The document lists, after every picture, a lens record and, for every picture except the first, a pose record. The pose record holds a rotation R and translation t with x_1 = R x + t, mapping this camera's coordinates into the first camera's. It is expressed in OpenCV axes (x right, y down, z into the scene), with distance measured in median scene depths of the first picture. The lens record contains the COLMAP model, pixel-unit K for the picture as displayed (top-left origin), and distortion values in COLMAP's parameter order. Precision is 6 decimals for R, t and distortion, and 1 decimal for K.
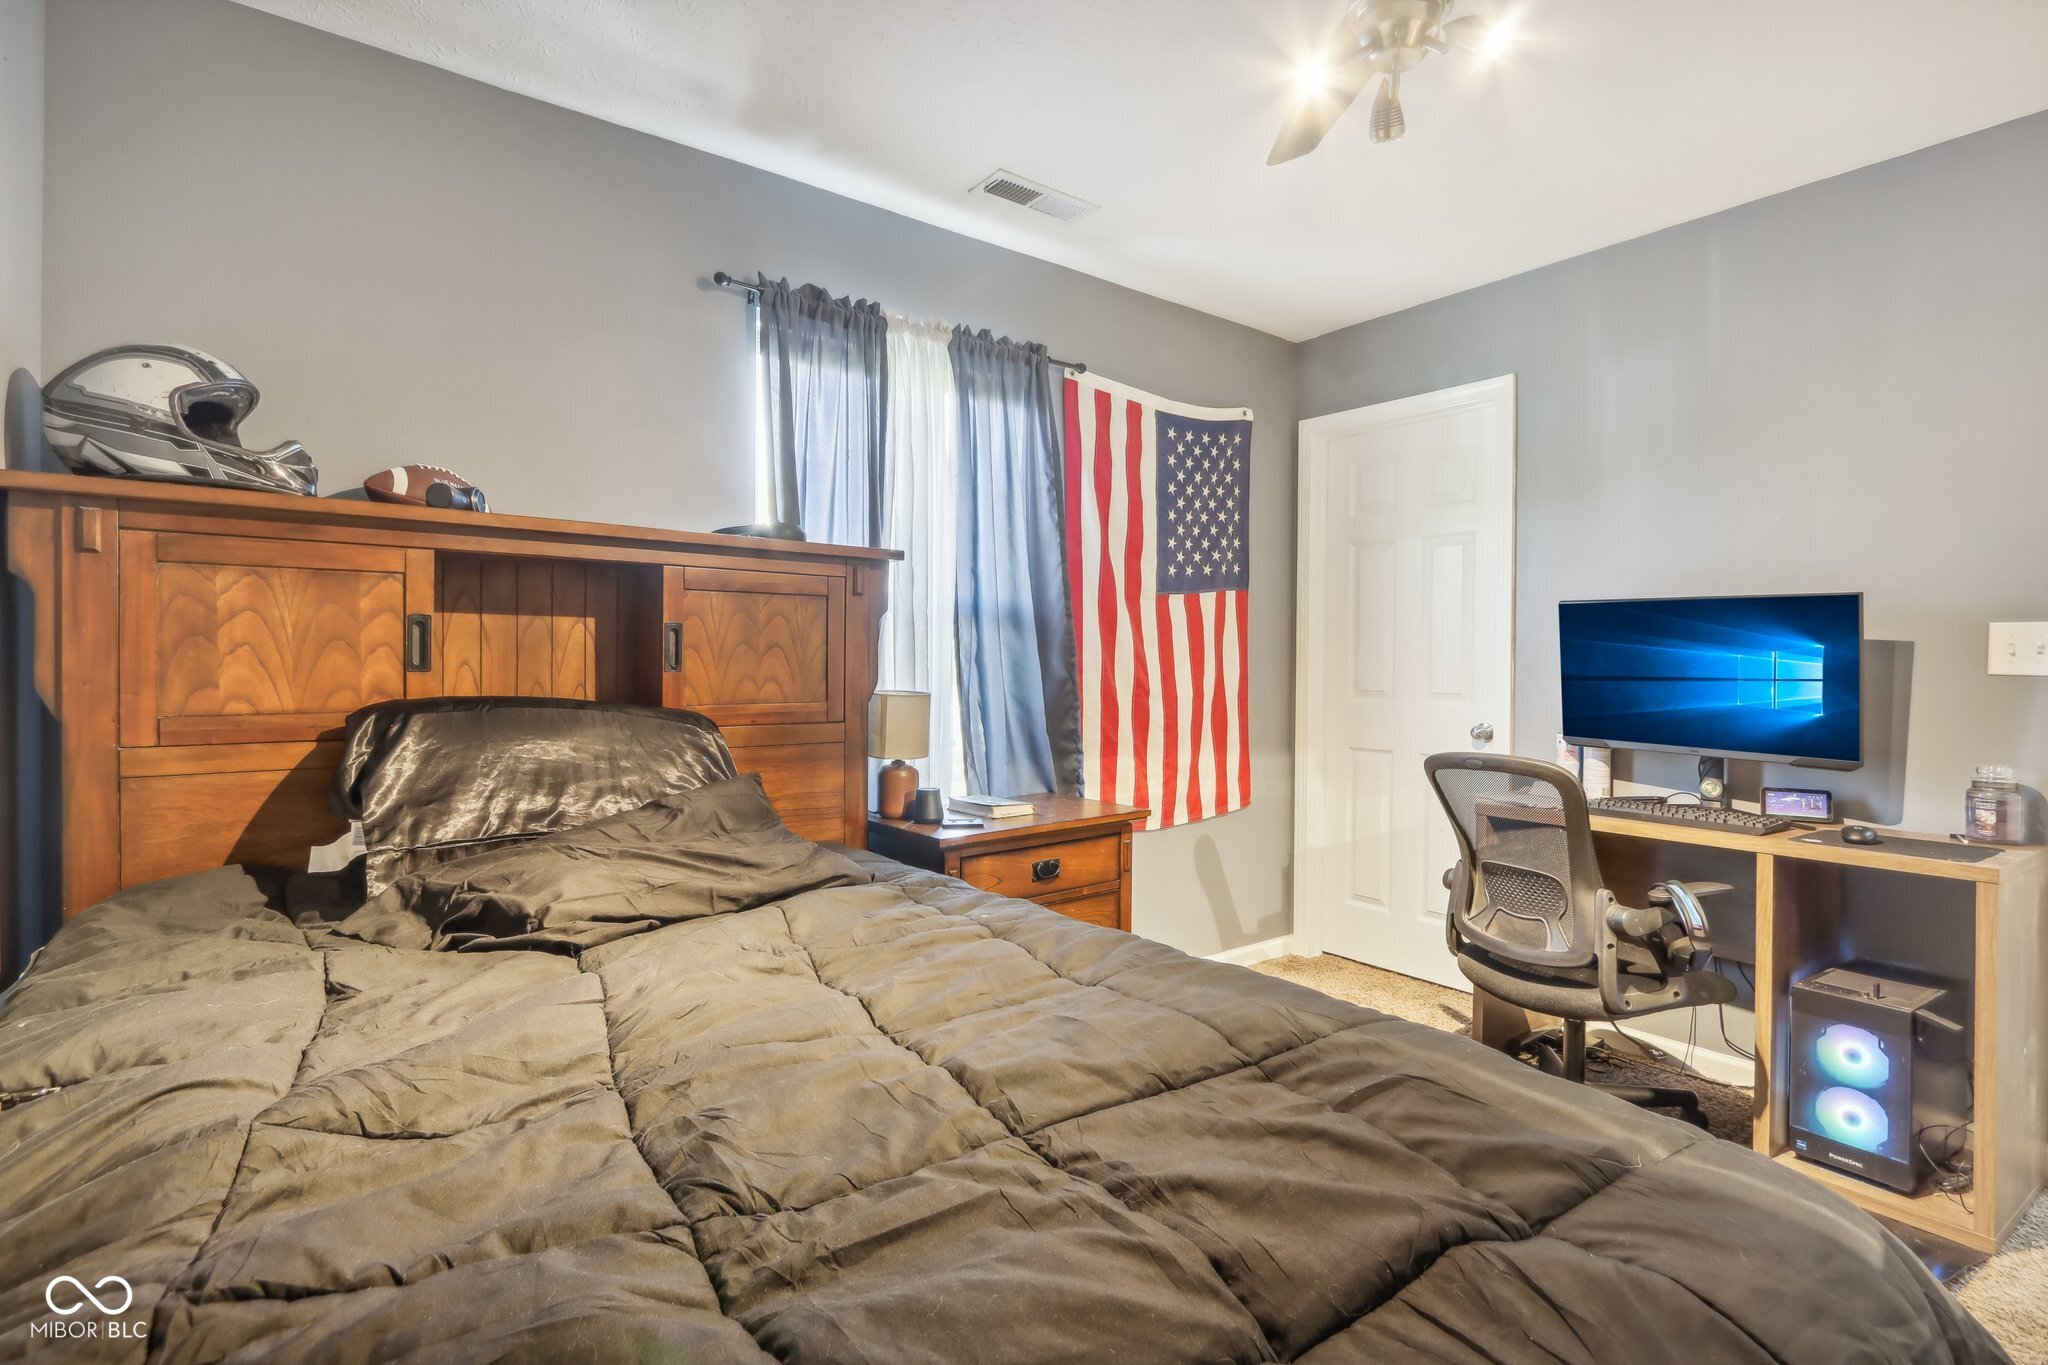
lens RADIAL K [[973.1, 0, 1021.5], [0, 973.1, 674.5], [0, 0, 1]] dist [-0.006208, -0.000765]
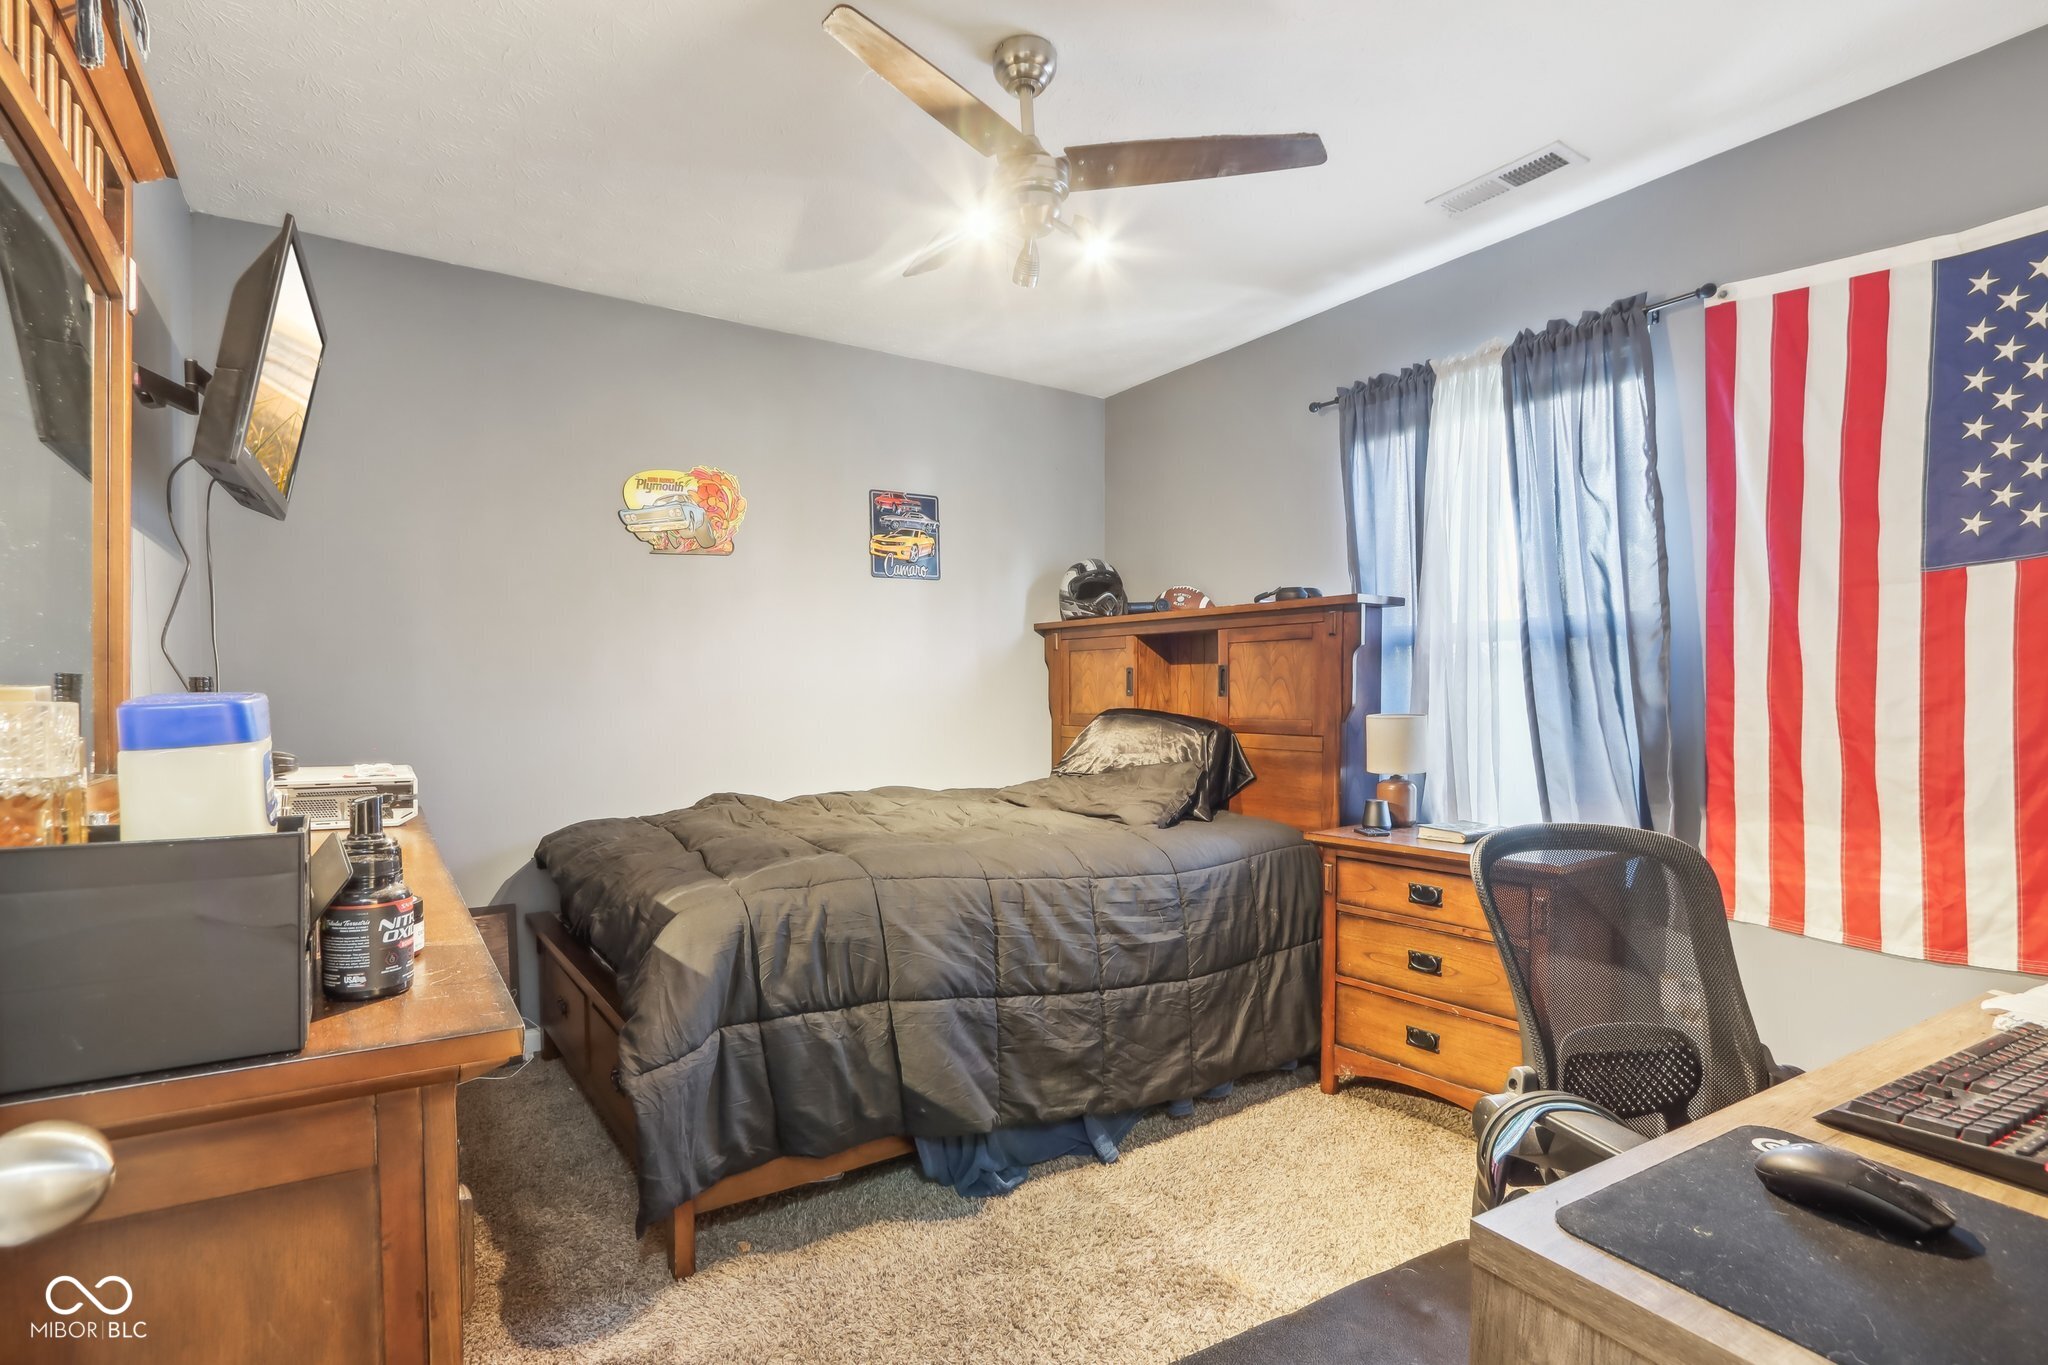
lens RADIAL K [[973.1, 0, 1021.5], [0, 973.1, 674.5], [0, 0, 1]] dist [-0.006208, -0.000765]
pose [[-0.064594, -0.006734, -0.997889, 0.909314], [0.005552, 0.999959, -0.007107, -0.020880], [0.997896, -0.005999, -0.064554, 0.569257]]
